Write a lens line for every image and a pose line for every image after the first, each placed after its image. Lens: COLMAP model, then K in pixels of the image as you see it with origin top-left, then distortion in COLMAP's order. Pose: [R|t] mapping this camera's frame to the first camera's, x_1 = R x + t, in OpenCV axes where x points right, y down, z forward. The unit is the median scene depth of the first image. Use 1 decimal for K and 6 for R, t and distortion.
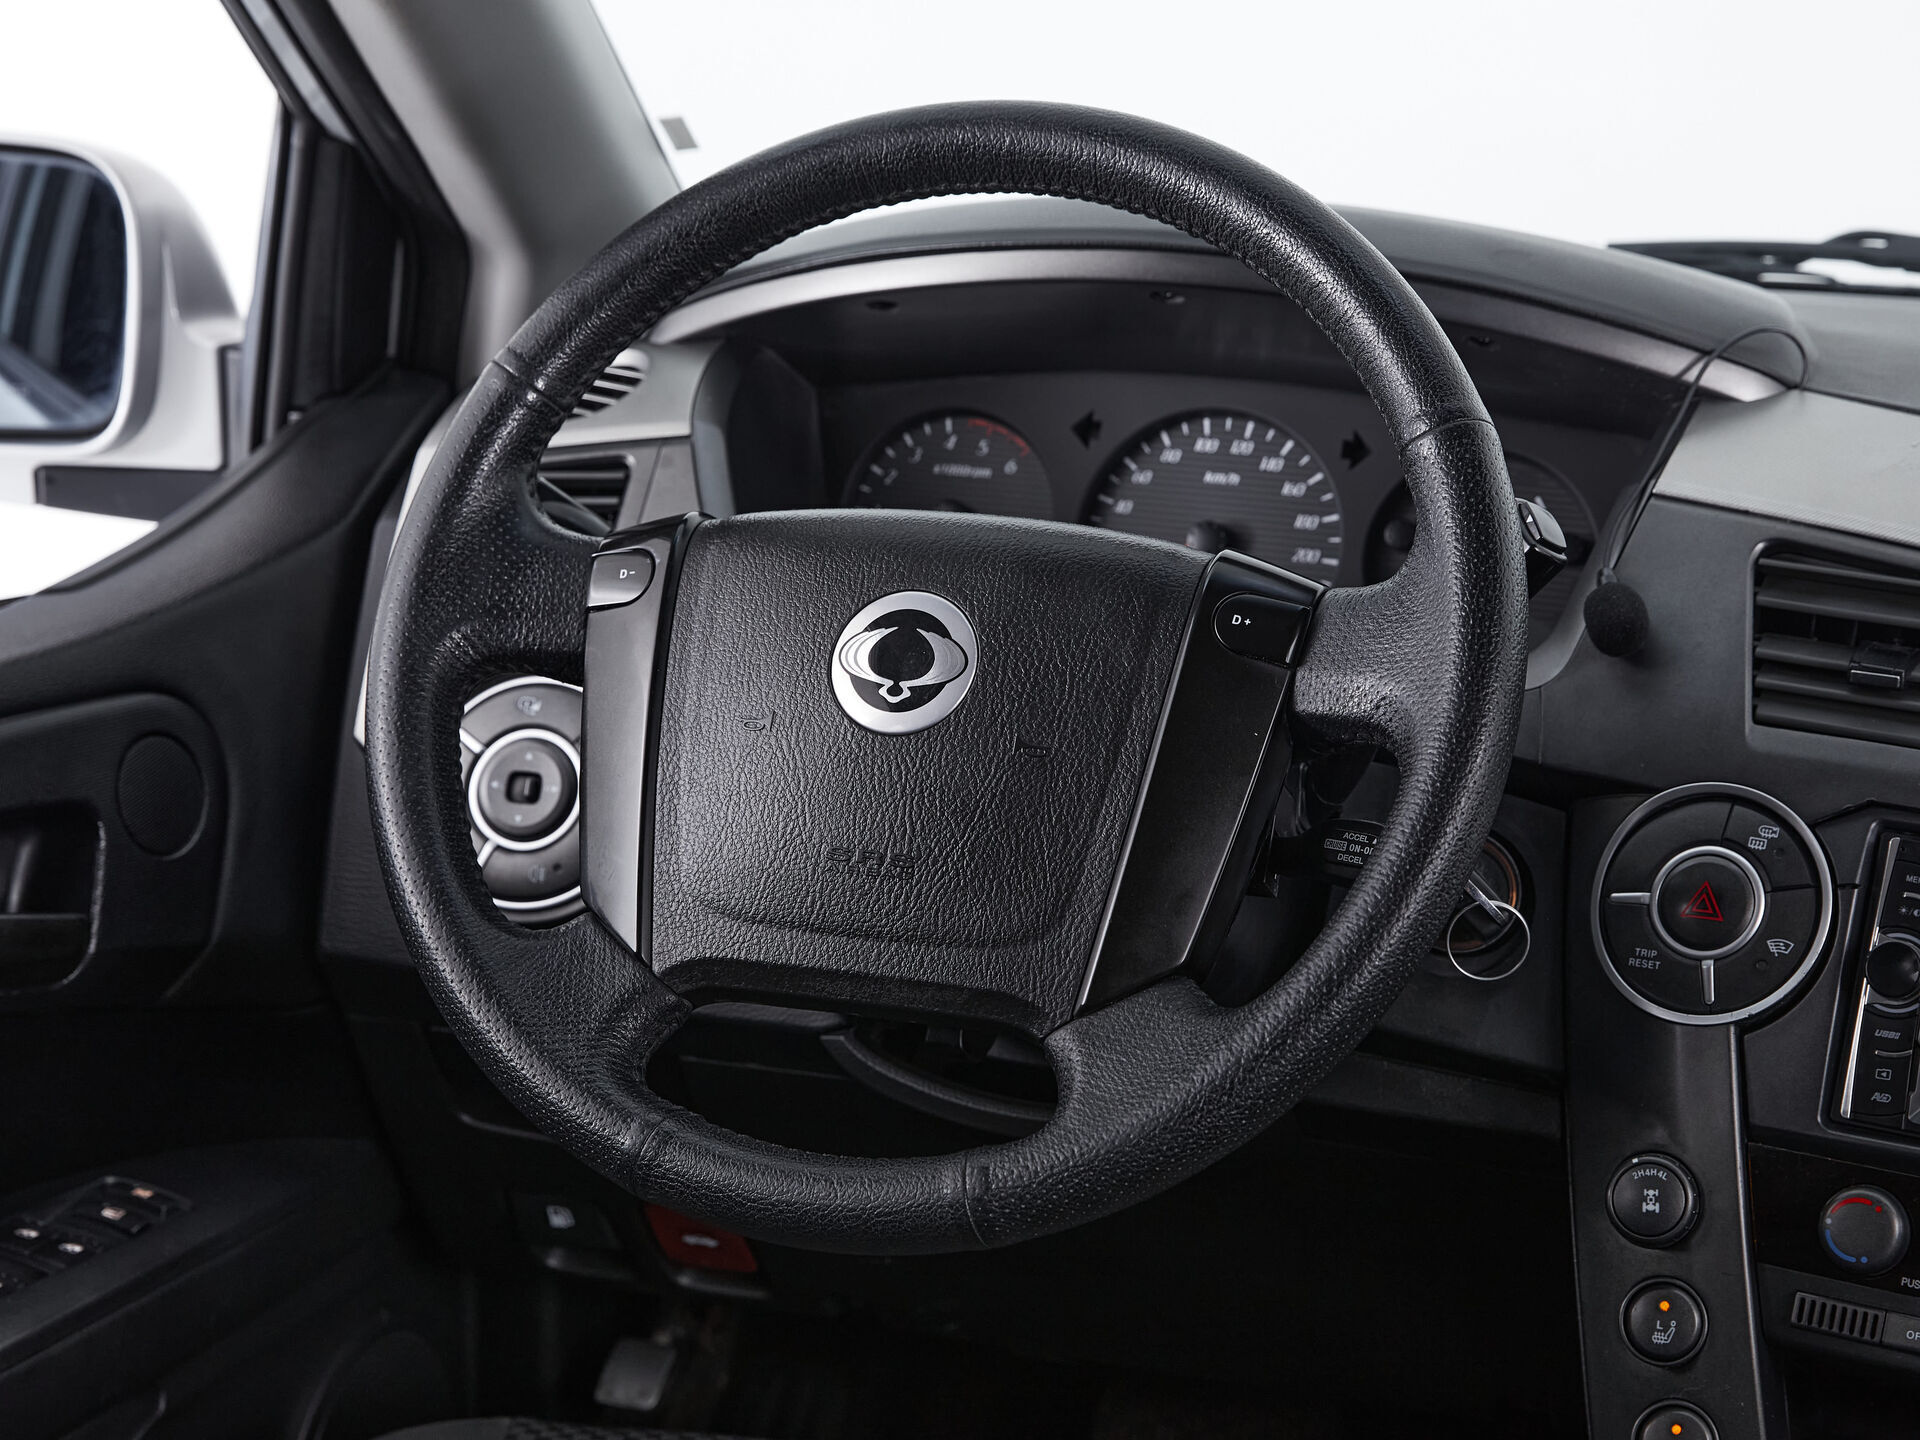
lens RADIAL K [[3390.2, 0, 960.0], [0, 3390.2, 720.0], [0, 0, 1]] dist [-0.024703, -0.171455]
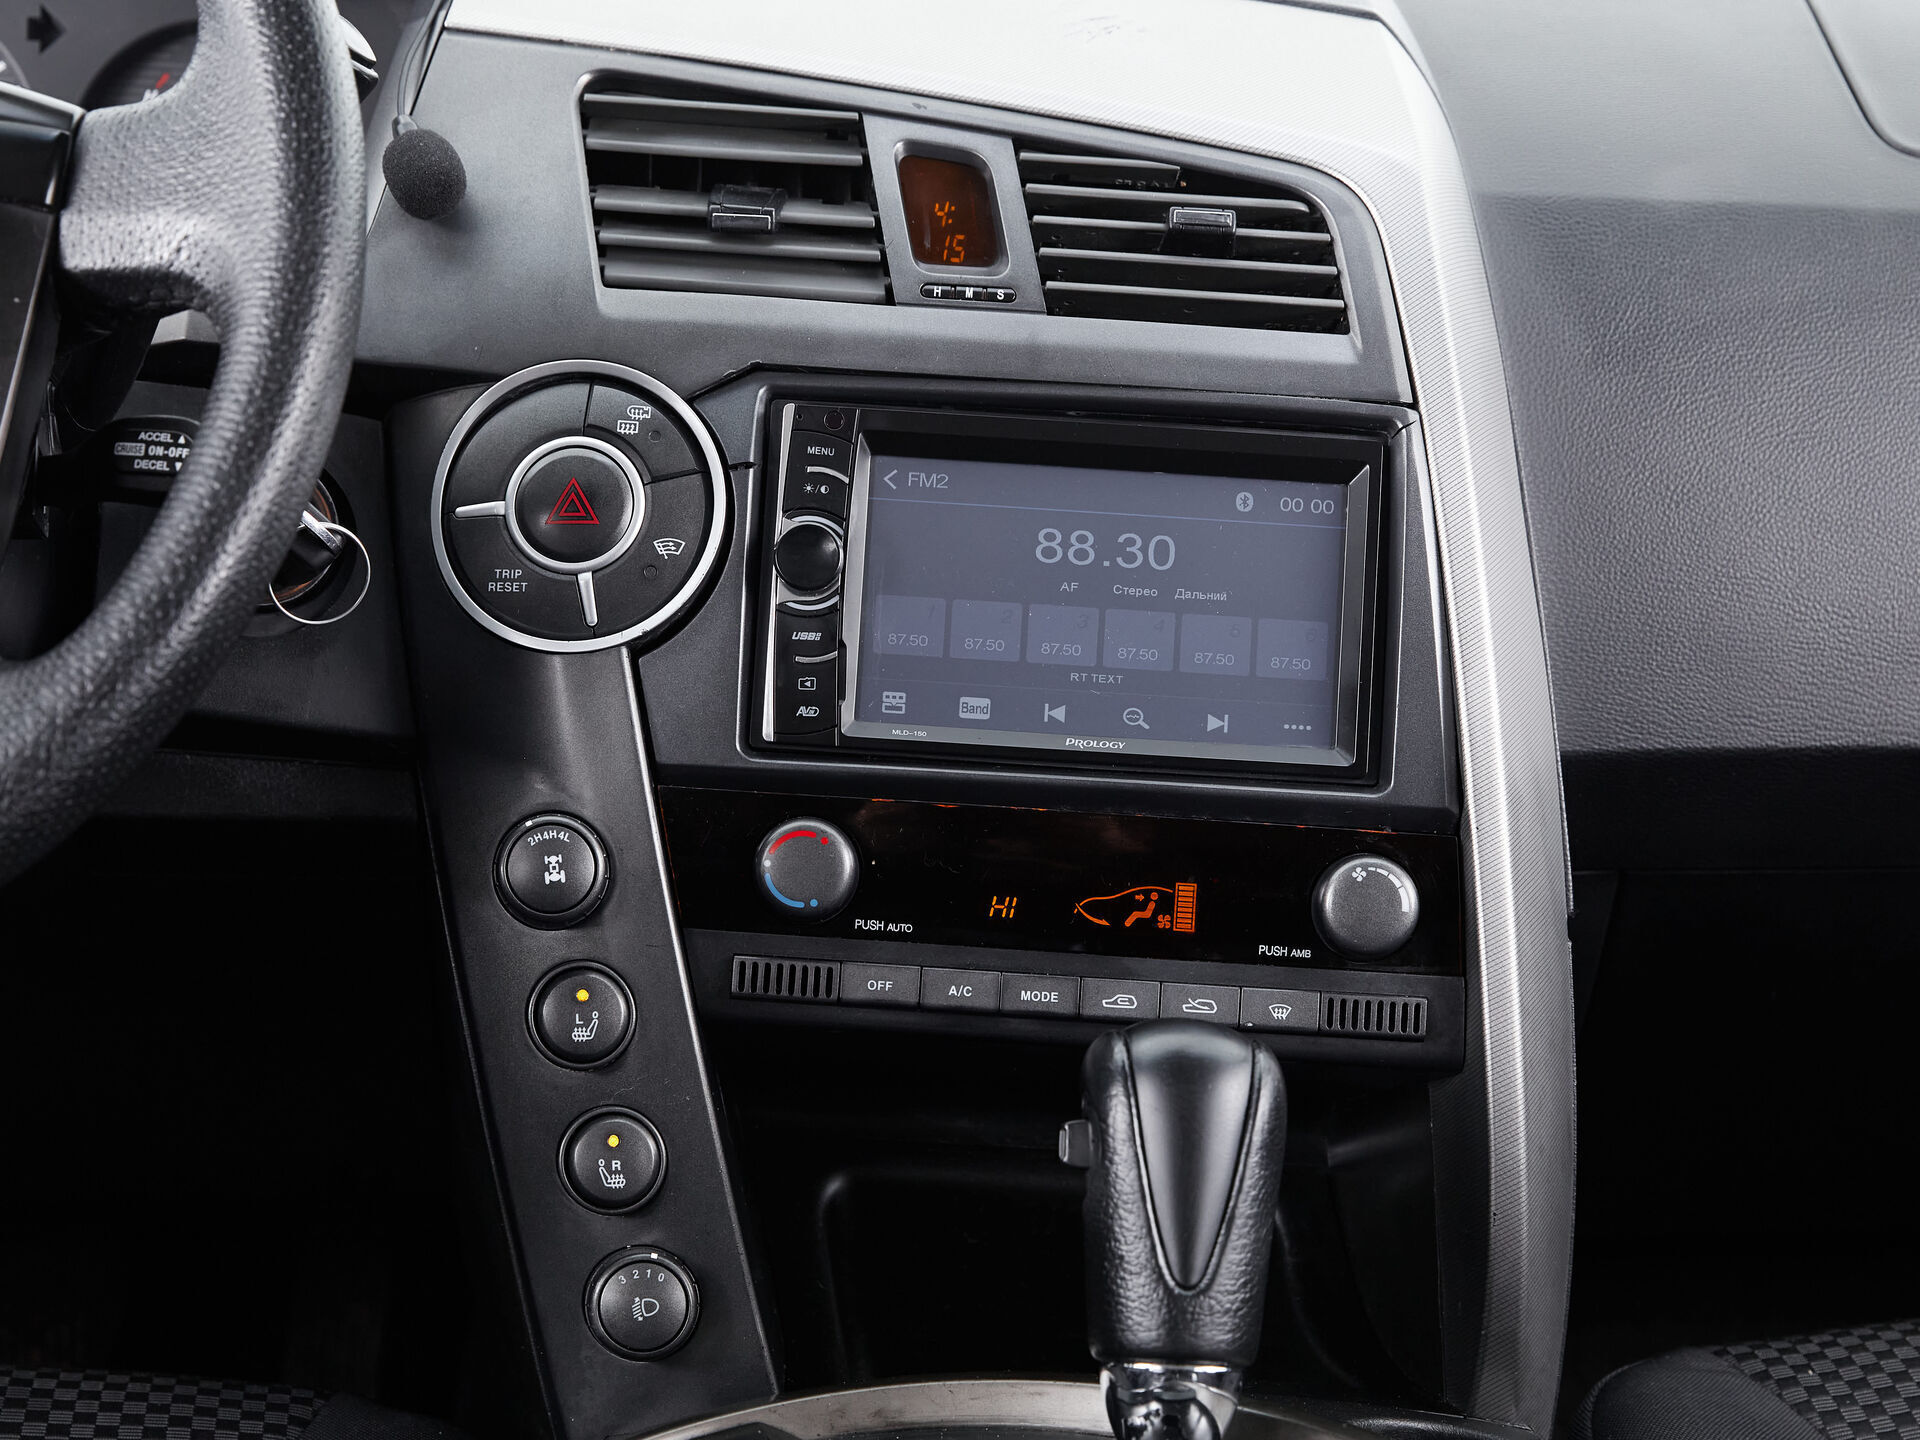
lens RADIAL K [[3390.2, 0, 960.0], [0, 3390.2, 720.0], [0, 0, 1]] dist [-0.024703, -0.171455]
pose [[0.908326, -0.109332, 0.403721, -0.032493], [0.092148, 0.993825, 0.061815, 0.064645], [-0.407986, -0.018946, 0.912791, 0.214450]]
